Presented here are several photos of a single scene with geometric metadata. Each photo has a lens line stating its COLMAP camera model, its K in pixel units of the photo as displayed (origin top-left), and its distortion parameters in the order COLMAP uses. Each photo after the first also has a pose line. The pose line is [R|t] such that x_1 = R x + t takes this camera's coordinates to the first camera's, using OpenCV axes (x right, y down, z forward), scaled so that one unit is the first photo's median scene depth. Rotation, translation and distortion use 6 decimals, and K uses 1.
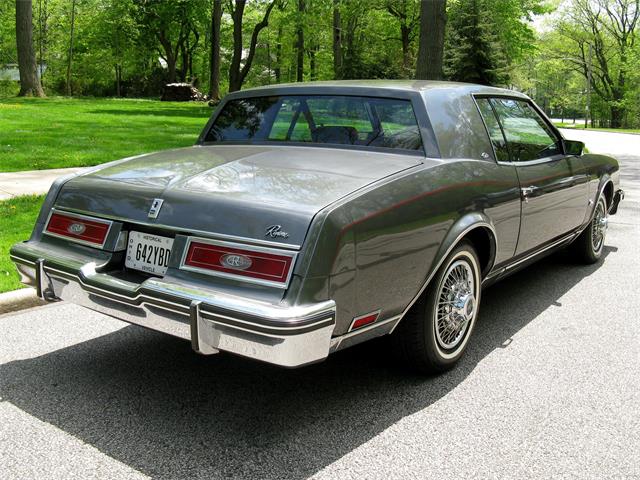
lens RADIAL K [[663.3, 0, 315.2], [0, 663.3, 229.4], [0, 0, 1]] dist [-0.203721, 0.232189]
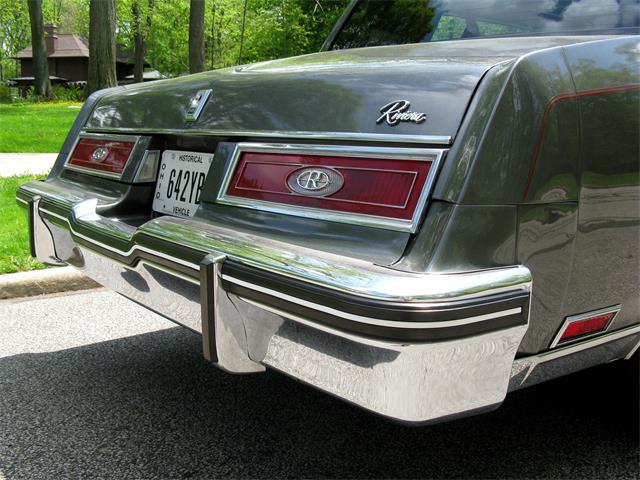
lens RADIAL K [[663.3, 0, 315.2], [0, 663.3, 229.4], [0, 0, 1]] dist [-0.203721, 0.232189]
pose [[0.968571, 0.041862, -0.245190, -0.000949], [-0.047223, 0.998756, -0.016024, 0.078044], [0.244214, 0.027099, 0.969343, 0.464303]]
